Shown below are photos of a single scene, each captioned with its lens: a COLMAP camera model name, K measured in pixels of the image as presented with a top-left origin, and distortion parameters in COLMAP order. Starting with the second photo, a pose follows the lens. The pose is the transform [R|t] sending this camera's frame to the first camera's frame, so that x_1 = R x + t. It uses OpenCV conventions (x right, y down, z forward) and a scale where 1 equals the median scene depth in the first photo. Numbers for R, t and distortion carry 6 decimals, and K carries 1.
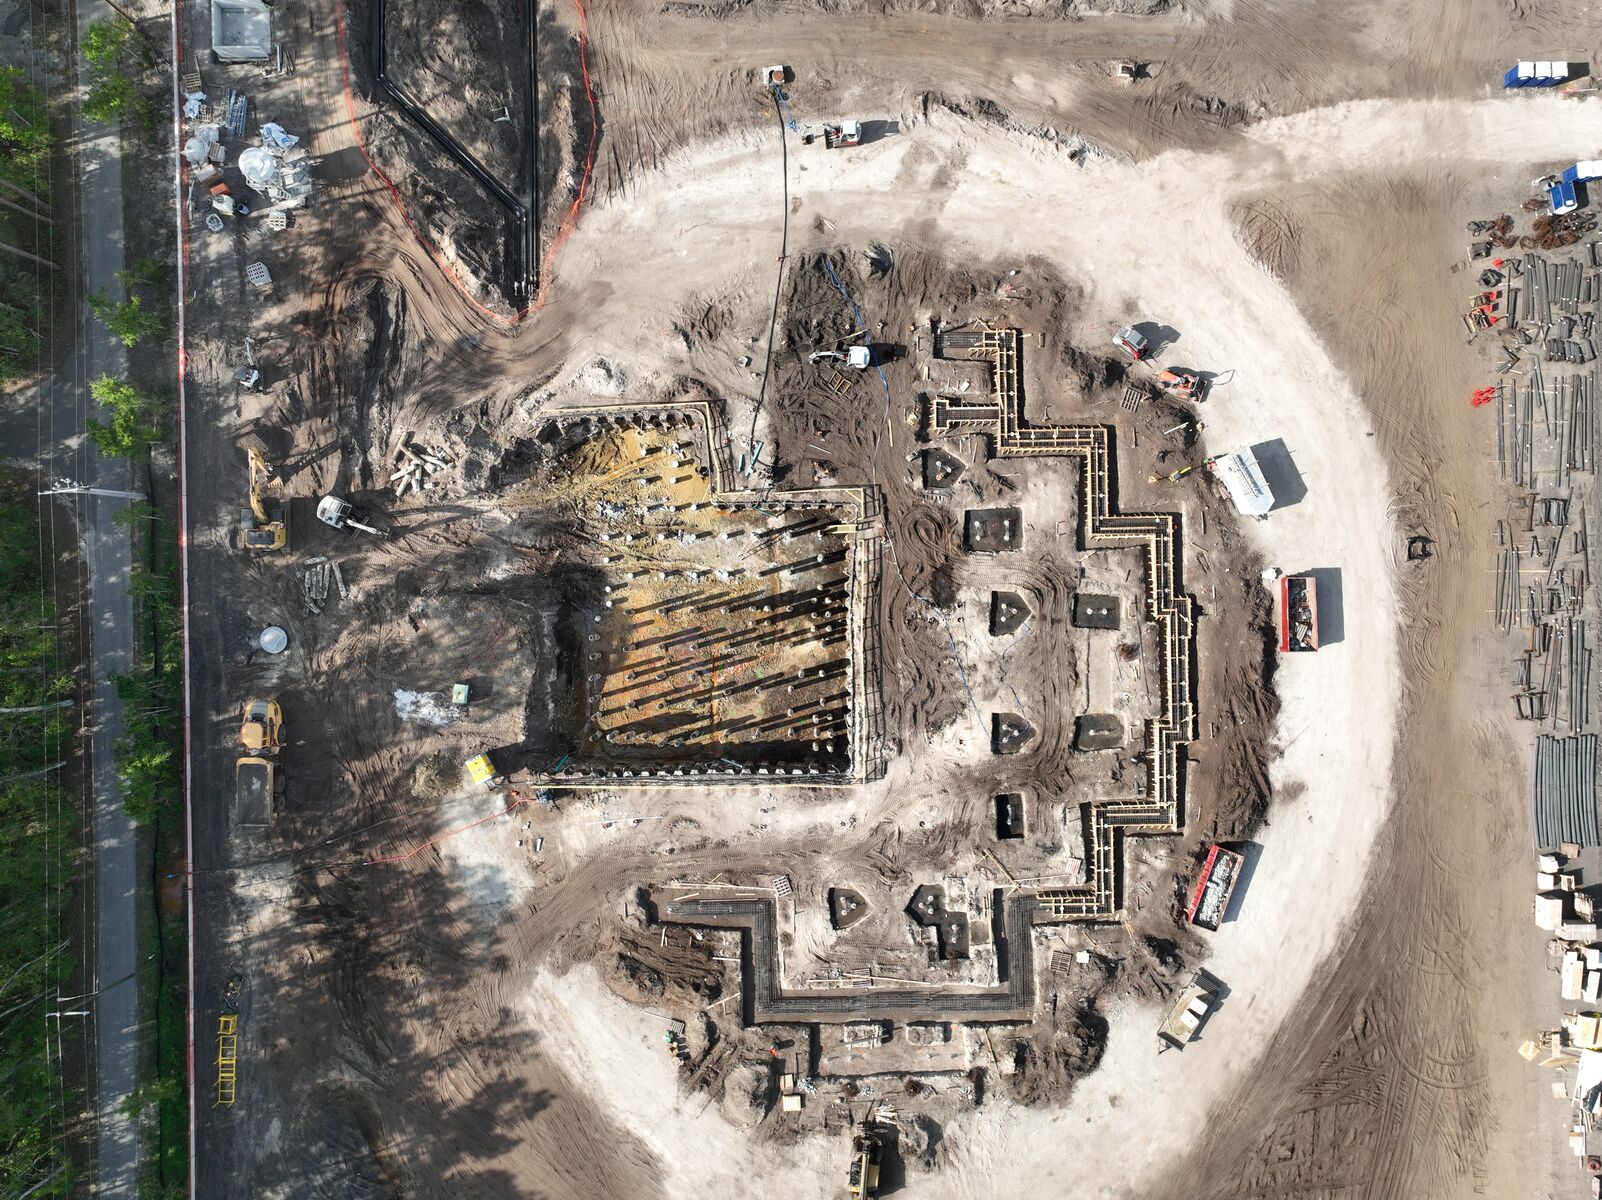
lens RADIAL K [[1125.1, 0, 805.8], [0, 1125.1, 595.0], [0, 0, 1]] dist [-0.001257, 0.018166]
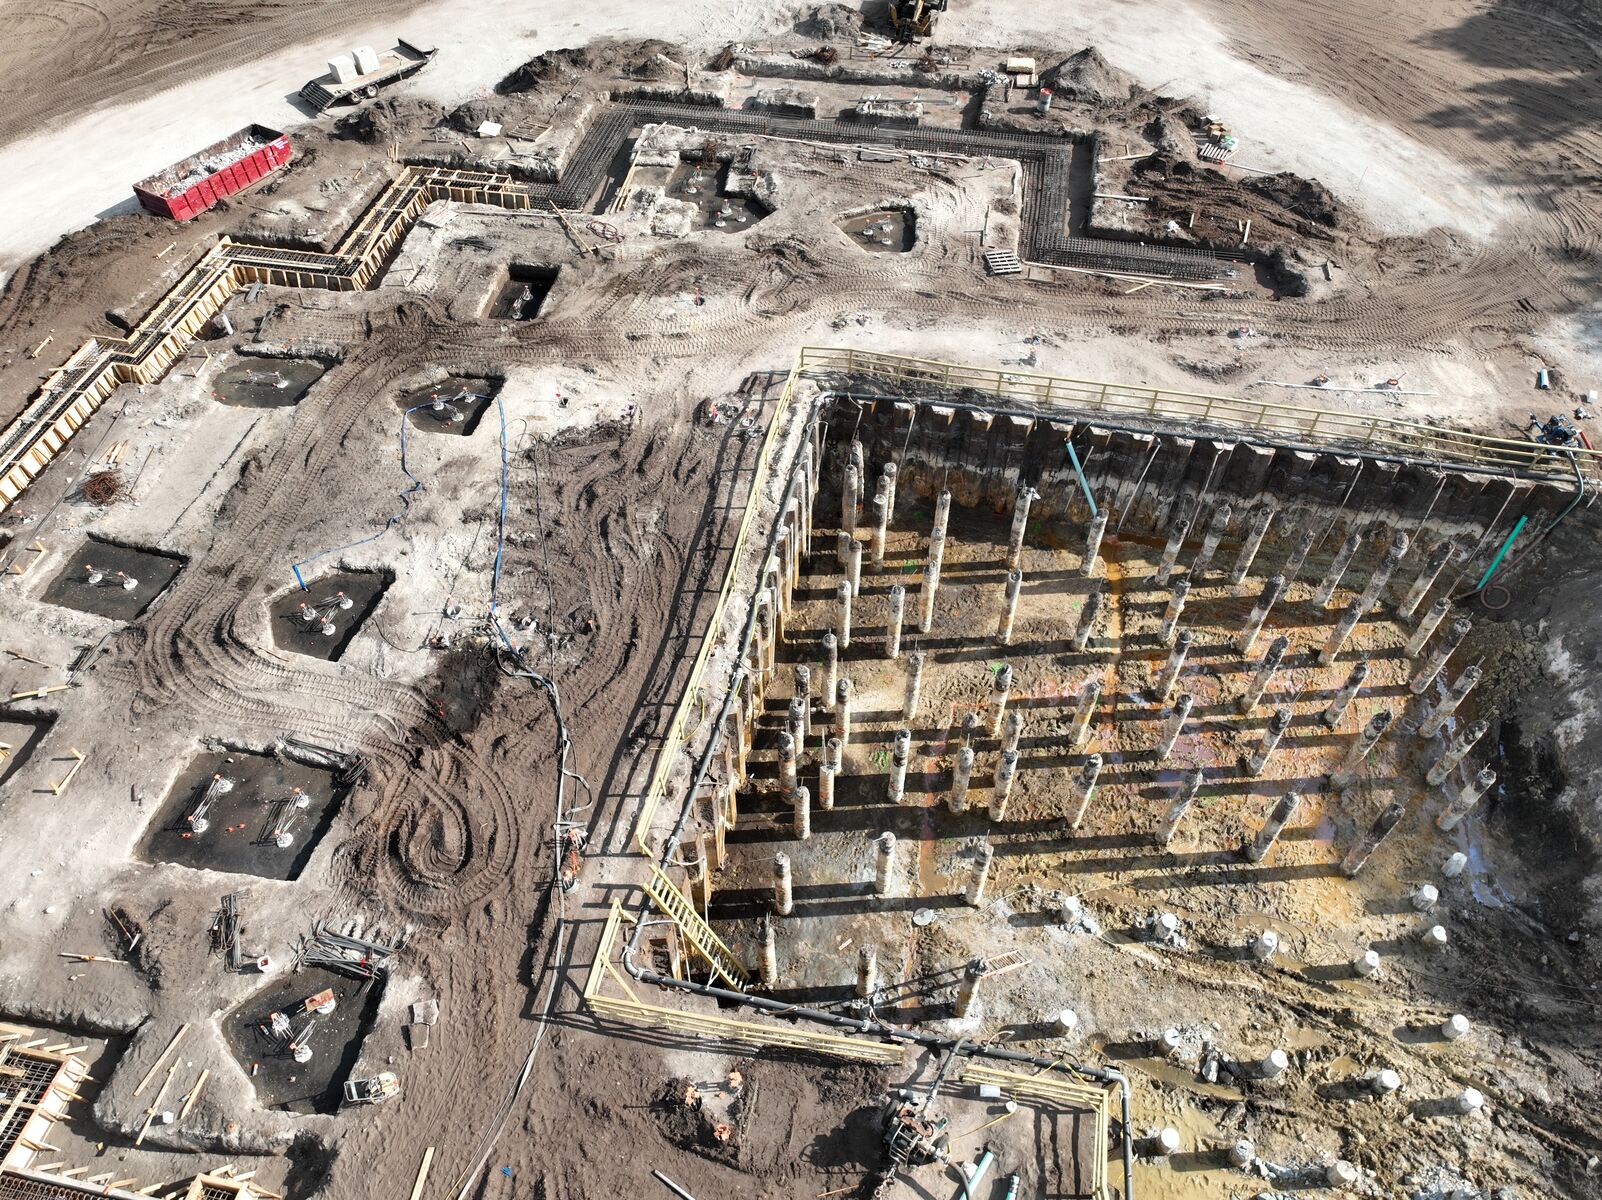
lens RADIAL K [[1125.1, 0, 801.6], [0, 1125.1, 597.8], [0, 0, 1]] dist [-0.001257, 0.018166]
pose [[-0.977953, -0.154775, 0.140187, -0.026334], [0.208647, -0.751884, 0.625409, -0.181979], [0.008606, 0.640870, 0.767601, 0.711121]]
